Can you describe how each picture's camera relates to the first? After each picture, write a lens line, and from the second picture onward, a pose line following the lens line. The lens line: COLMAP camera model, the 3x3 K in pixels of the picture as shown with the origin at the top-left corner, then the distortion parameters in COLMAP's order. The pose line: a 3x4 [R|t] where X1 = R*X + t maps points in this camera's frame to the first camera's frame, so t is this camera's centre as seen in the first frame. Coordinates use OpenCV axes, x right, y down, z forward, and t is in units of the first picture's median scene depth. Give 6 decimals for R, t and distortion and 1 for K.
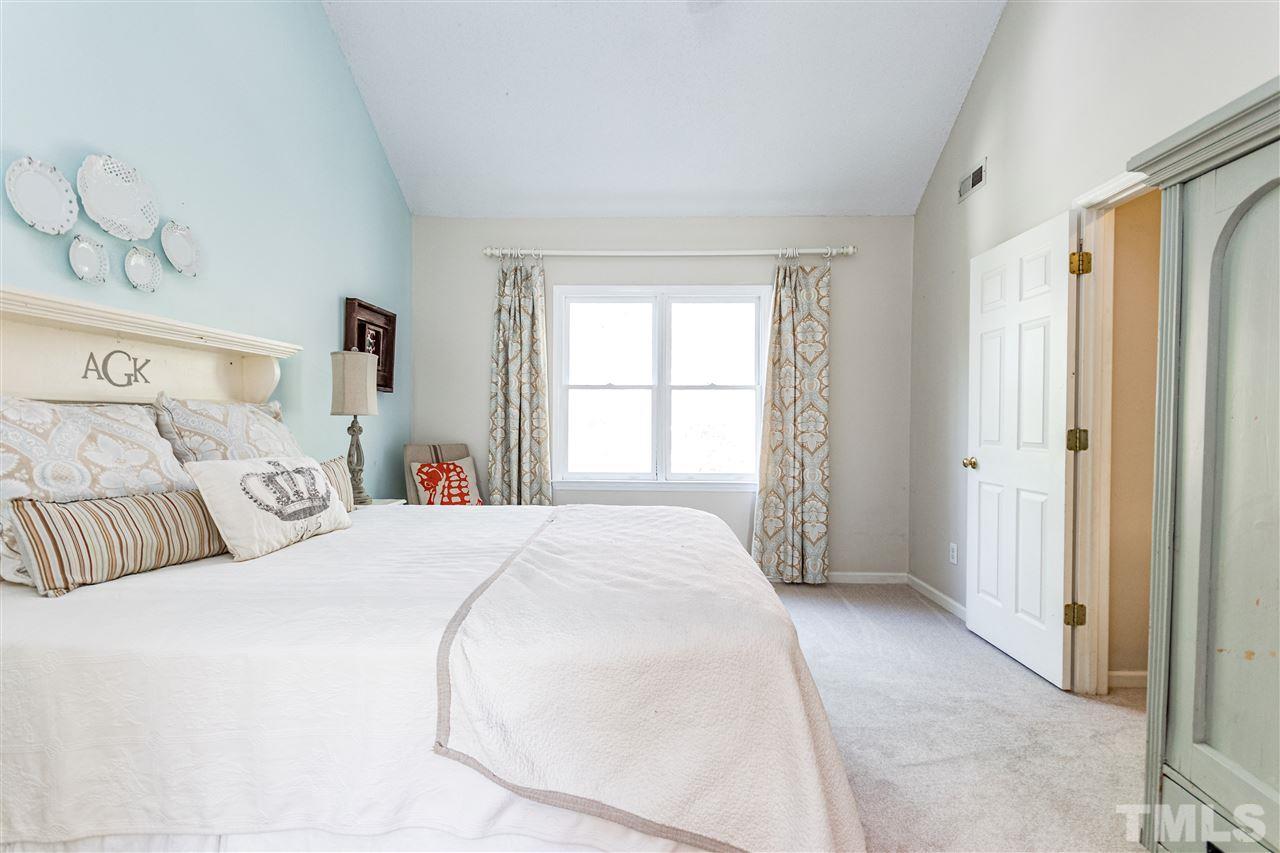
lens RADIAL K [[588.4, 0, 633.9], [0, 588.4, 432.4], [0, 0, 1]] dist [0.006540, -0.001535]
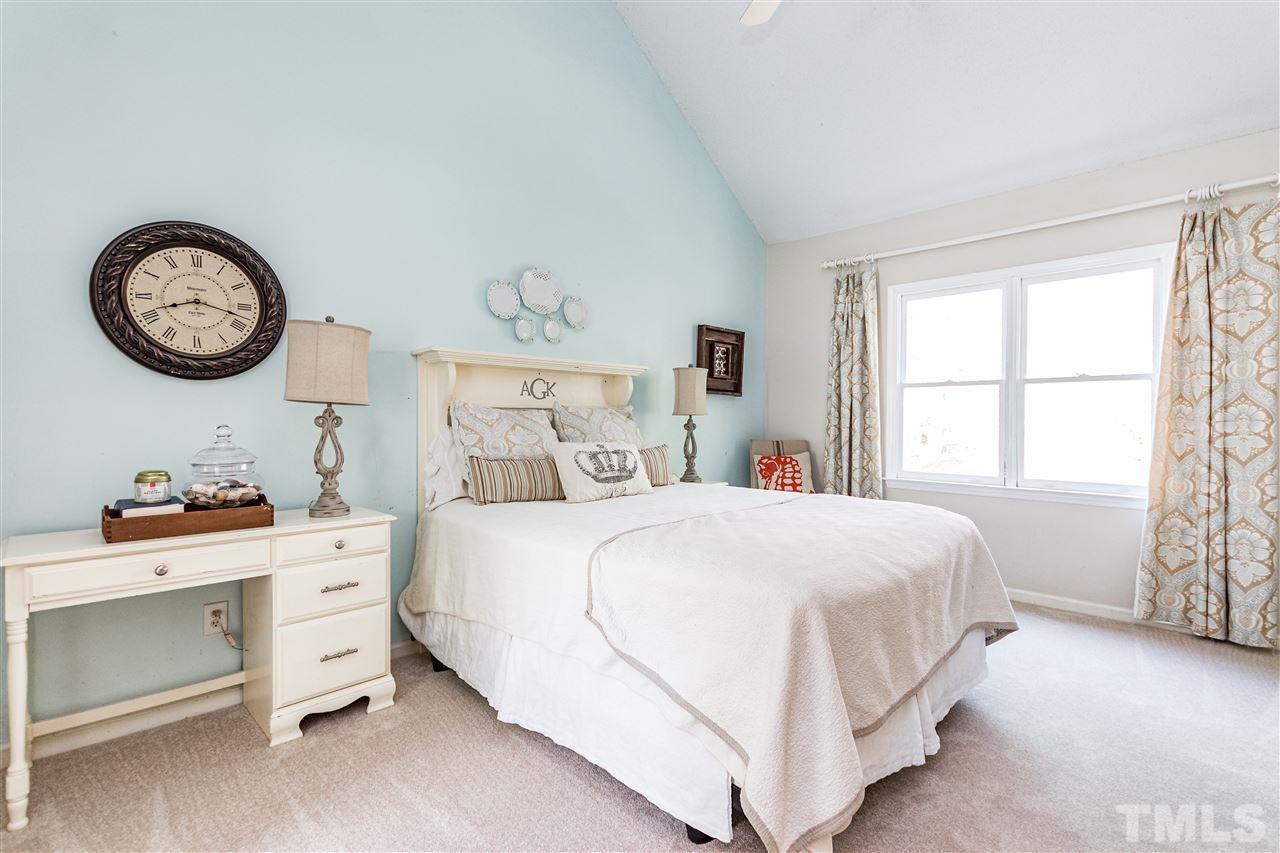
lens RADIAL K [[588.4, 0, 643.5], [0, 588.4, 431.8], [0, 0, 1]] dist [0.006540, -0.001535]
pose [[0.734986, 0.011625, -0.677982, 0.280363], [-0.013472, 0.999906, 0.002540, 0.005089], [0.677948, 0.007266, 0.735074, -0.034375]]
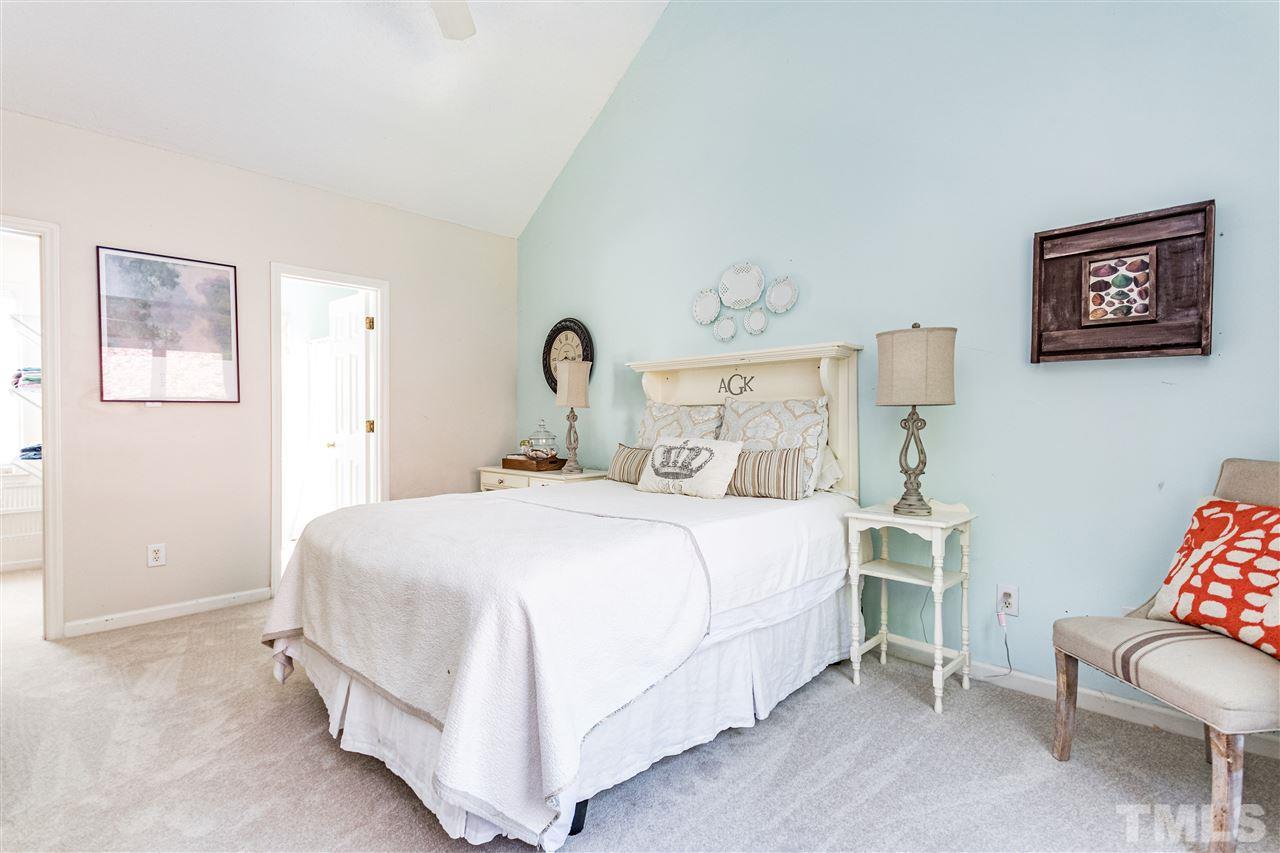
lens RADIAL K [[588.4, 0, 645.3], [0, 588.4, 428.5], [0, 0, 1]] dist [0.006540, -0.001535]
pose [[-0.662143, -0.004750, -0.749362, 0.311792], [-0.023510, 0.999619, 0.014437, 0.000292], [0.749008, 0.027176, -0.662003, 1.023749]]
